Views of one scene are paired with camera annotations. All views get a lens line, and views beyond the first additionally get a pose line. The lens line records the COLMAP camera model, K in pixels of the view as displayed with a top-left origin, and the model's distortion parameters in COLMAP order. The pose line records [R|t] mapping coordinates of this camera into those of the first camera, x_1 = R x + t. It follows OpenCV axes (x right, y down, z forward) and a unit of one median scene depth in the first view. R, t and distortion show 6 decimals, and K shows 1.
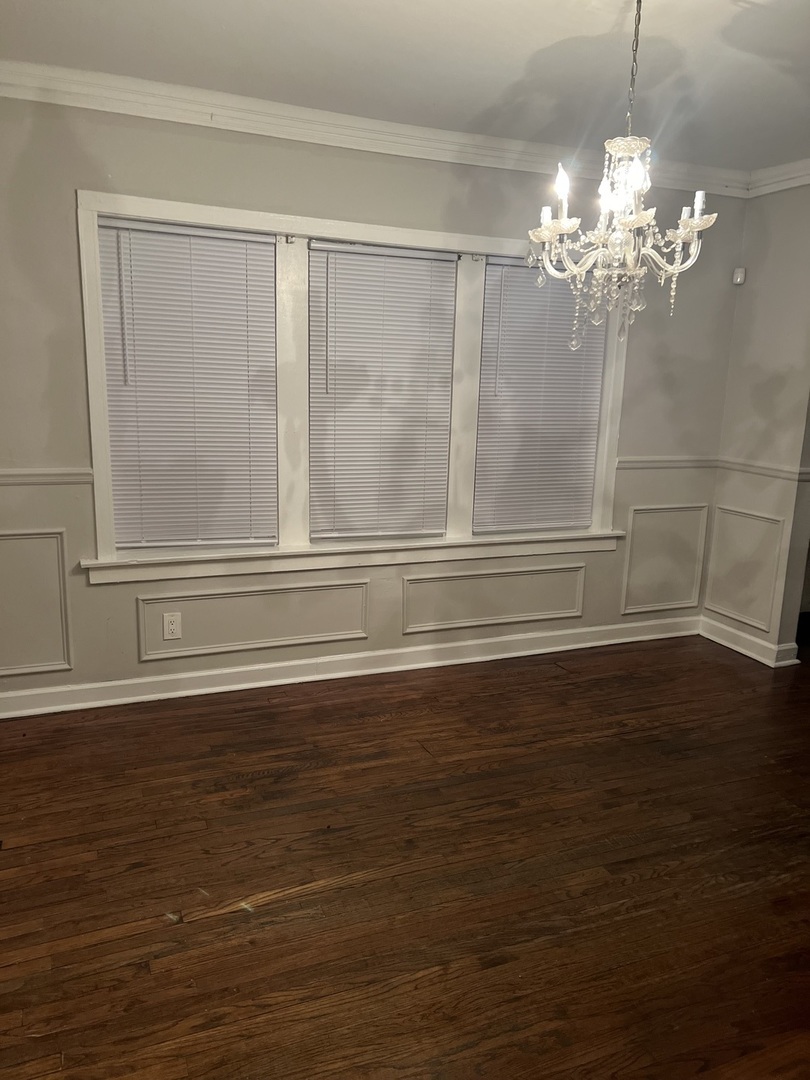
lens RADIAL K [[815.6, 0, 425.3], [0, 815.6, 546.5], [0, 0, 1]] dist [0.080943, -0.053232]
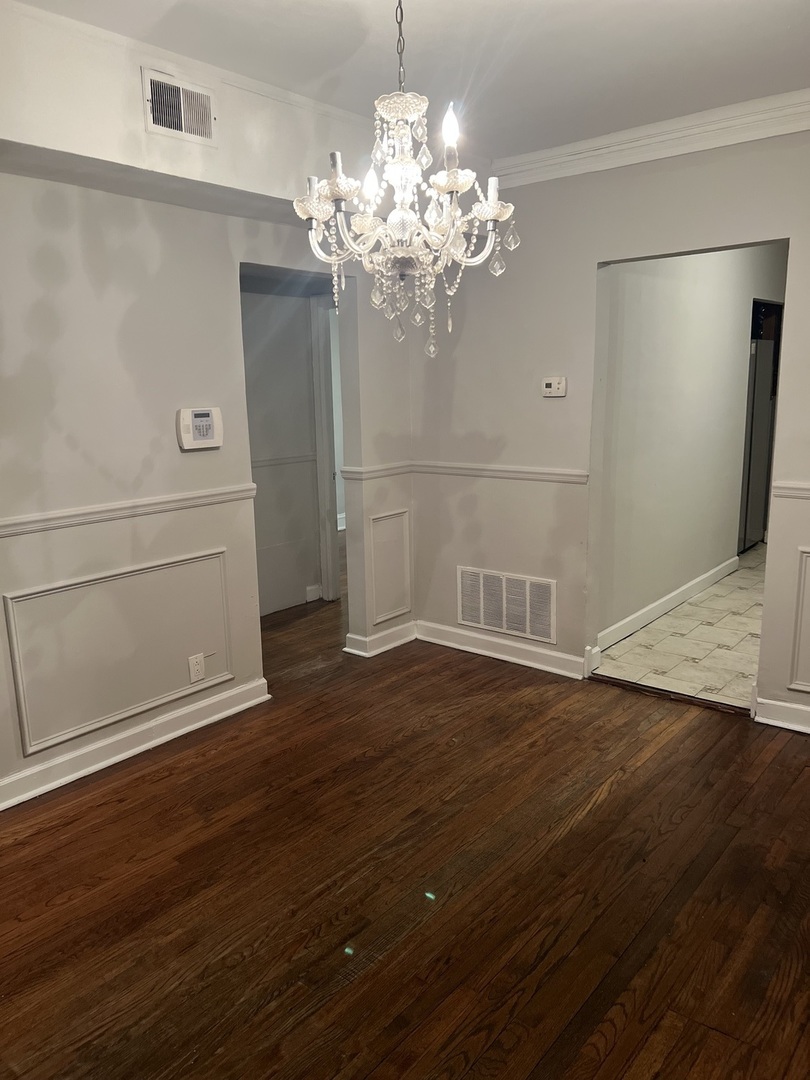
lens RADIAL K [[809.0, 0, 405.0], [0, 809.0, 540.0], [0, 0, 1]] dist [0.067597, -0.061510]
pose [[-0.887076, 0.074920, -0.455504, 0.358884], [-0.109003, 0.924844, 0.364393, -0.213540], [0.448570, 0.372896, -0.812240, 1.017635]]
